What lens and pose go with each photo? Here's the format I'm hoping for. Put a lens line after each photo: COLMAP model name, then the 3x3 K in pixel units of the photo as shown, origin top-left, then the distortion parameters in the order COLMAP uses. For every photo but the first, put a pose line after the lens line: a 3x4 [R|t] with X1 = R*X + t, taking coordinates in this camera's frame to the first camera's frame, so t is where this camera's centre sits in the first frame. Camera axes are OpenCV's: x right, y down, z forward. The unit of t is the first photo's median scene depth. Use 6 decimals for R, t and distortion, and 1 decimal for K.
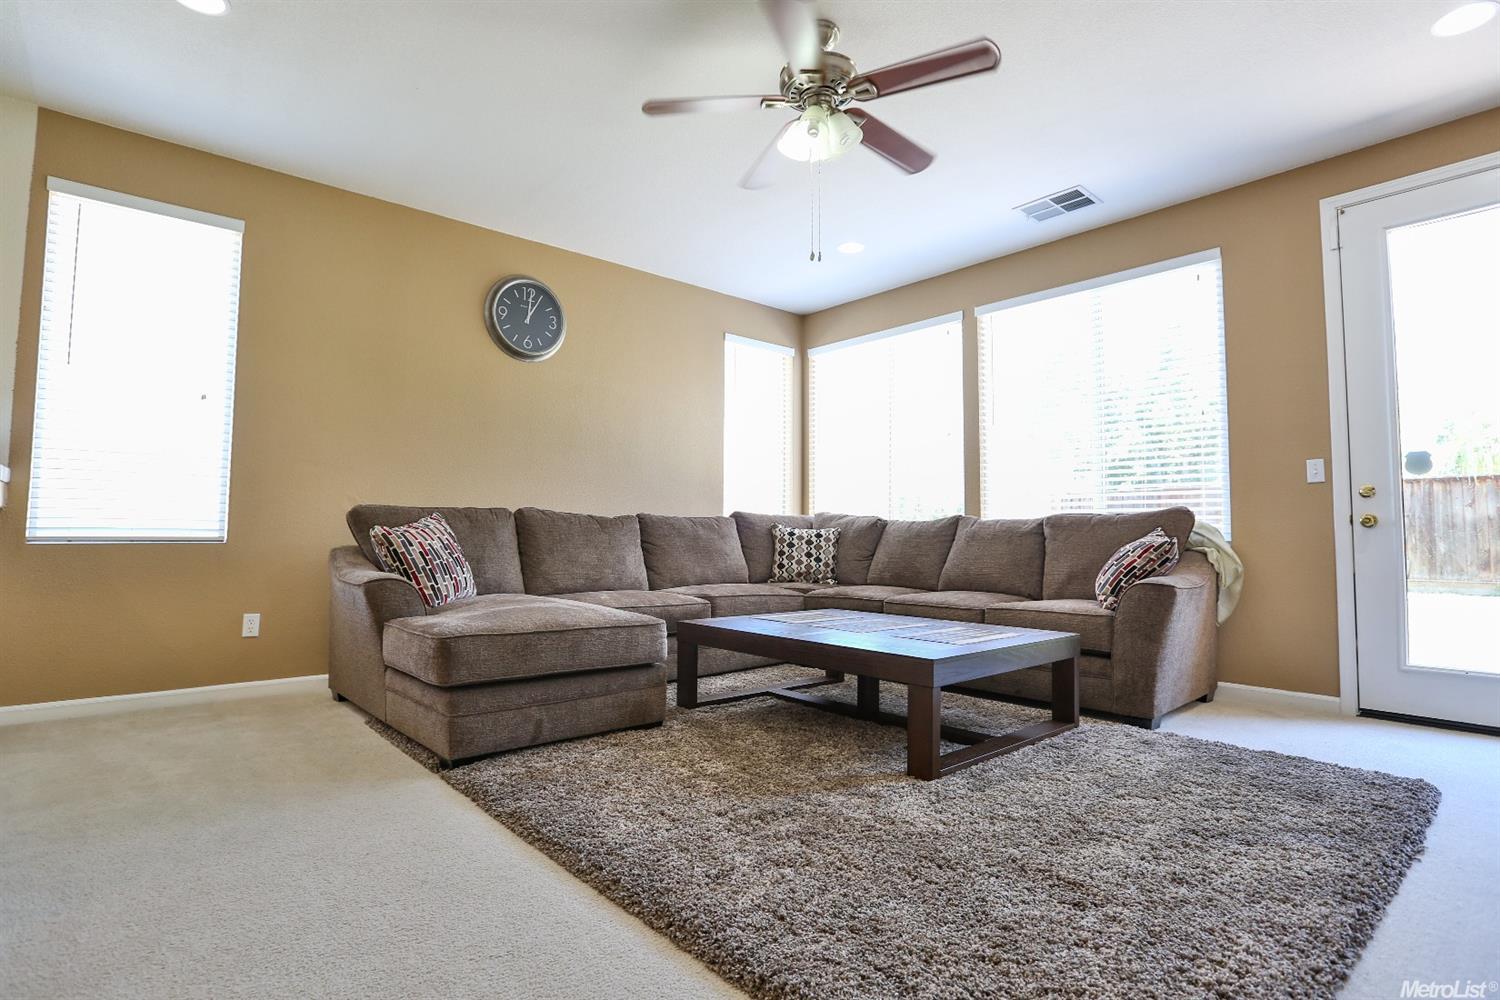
lens RADIAL K [[729.1, 0, 741.2], [0, 729.1, 495.6], [0, 0, 1]] dist [-0.056809, 0.021815]
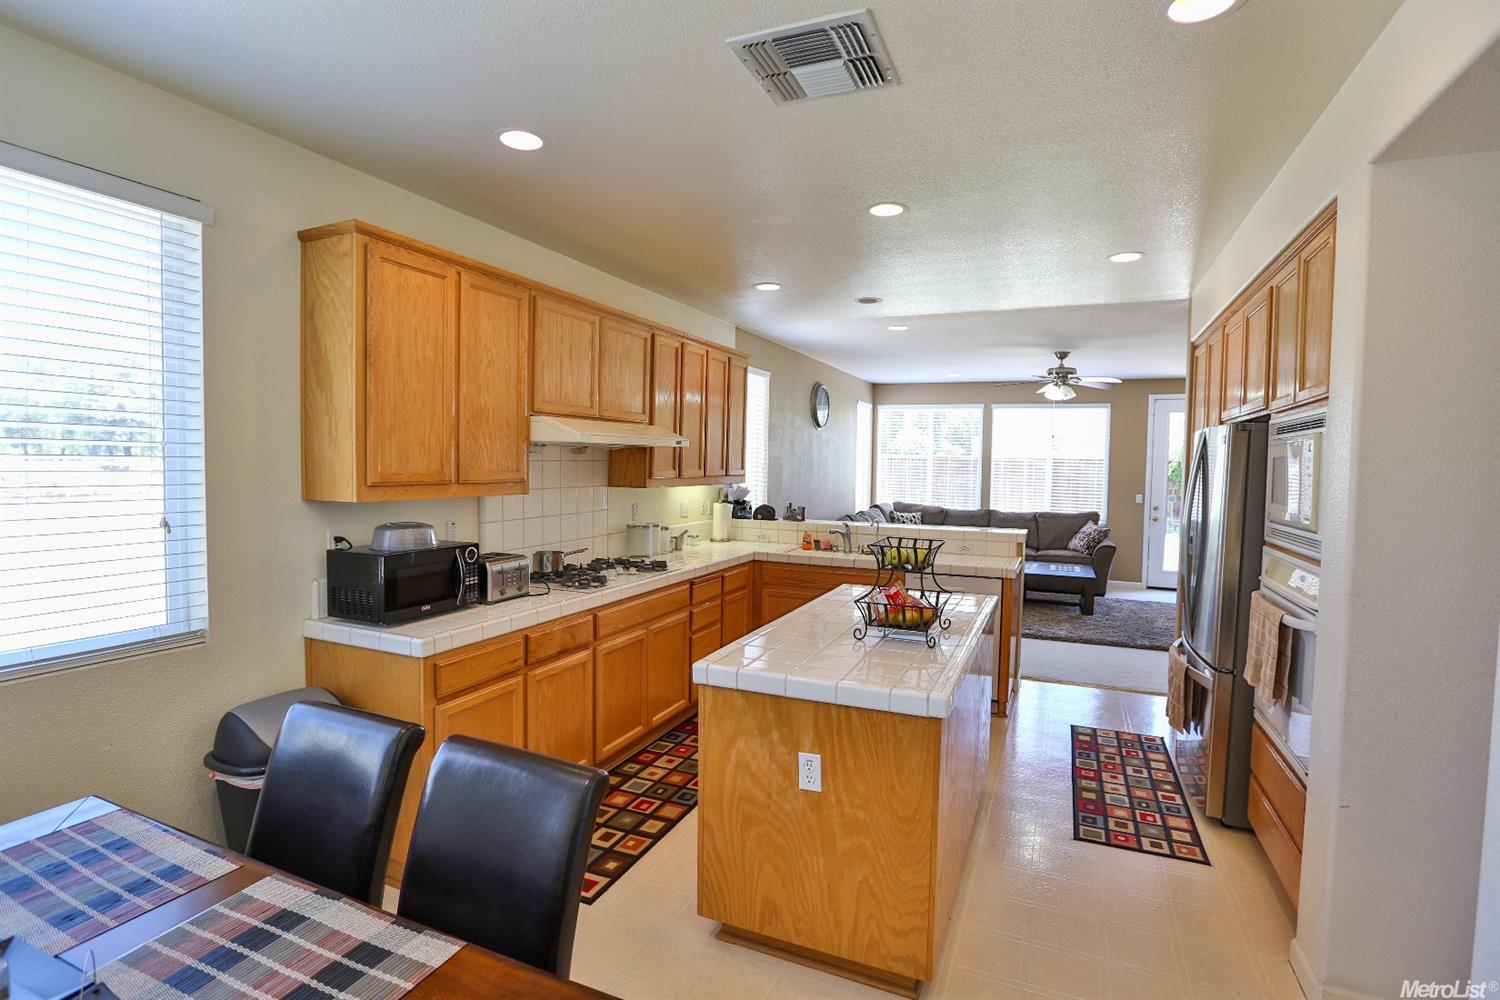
lens RADIAL K [[729.1, 0, 741.2], [0, 729.1, 495.6], [0, 0, 1]] dist [-0.056809, 0.021815]
pose [[0.903782, -0.001957, 0.427989, -1.176451], [-0.039521, 0.995335, 0.088009, -0.157534], [-0.426165, -0.096455, 0.899489, -0.543091]]
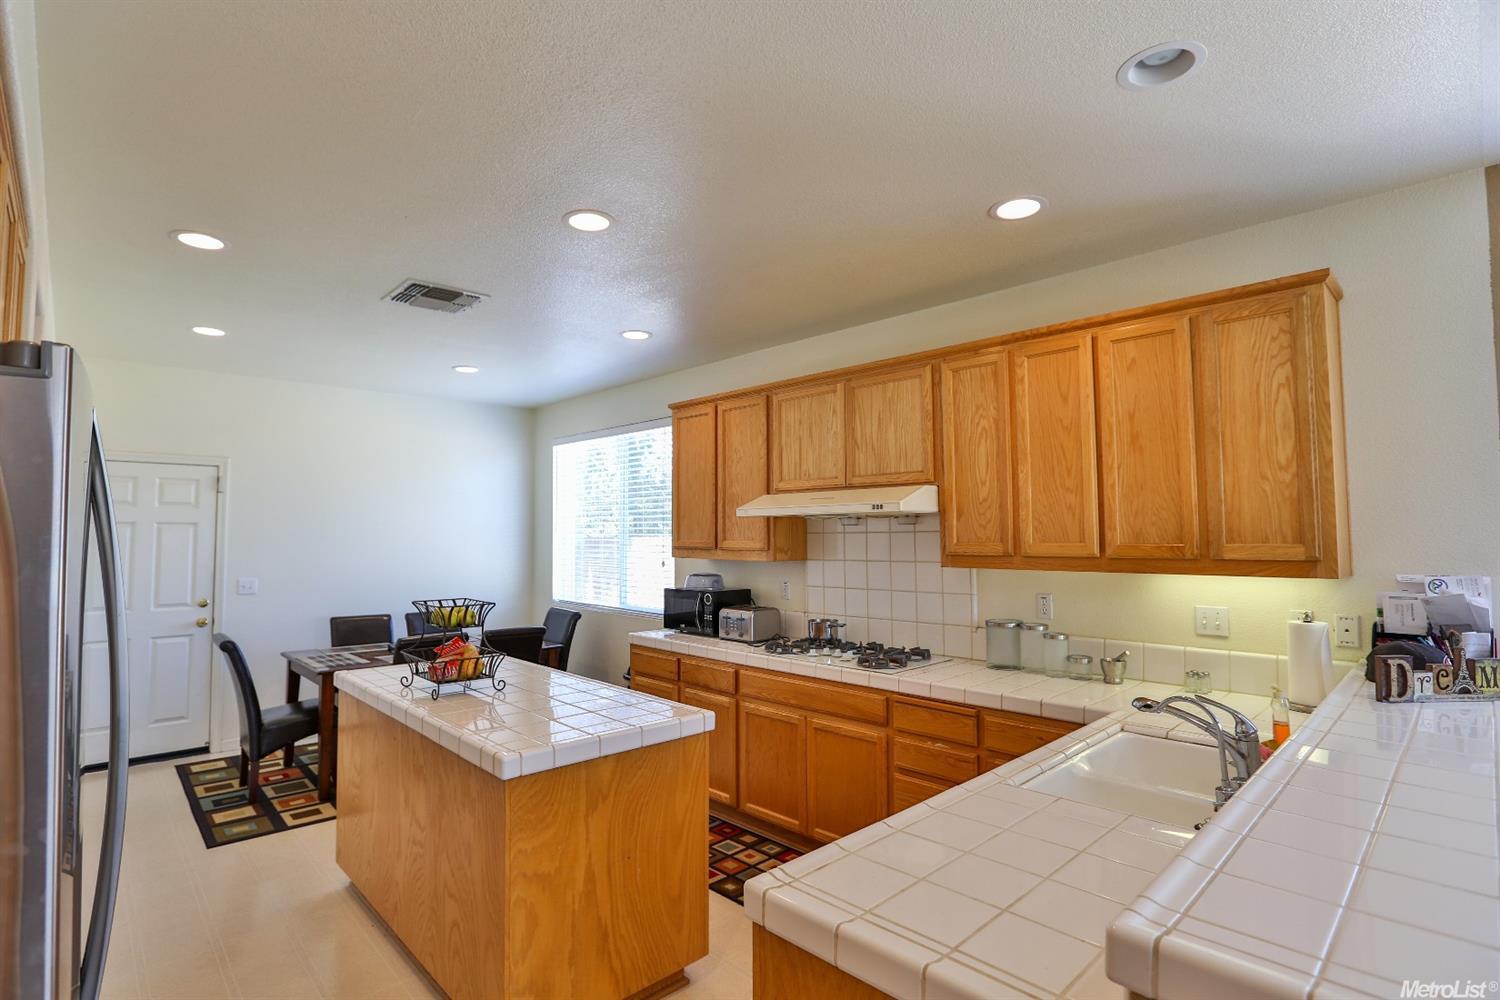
lens RADIAL K [[729.1, 0, 741.2], [0, 729.1, 495.6], [0, 0, 1]] dist [-0.056809, 0.021815]
pose [[0.051919, -0.049788, -0.997409, 2.752018], [0.054697, 0.997399, -0.046940, -0.028856], [0.997152, -0.052118, 0.054508, 2.118397]]
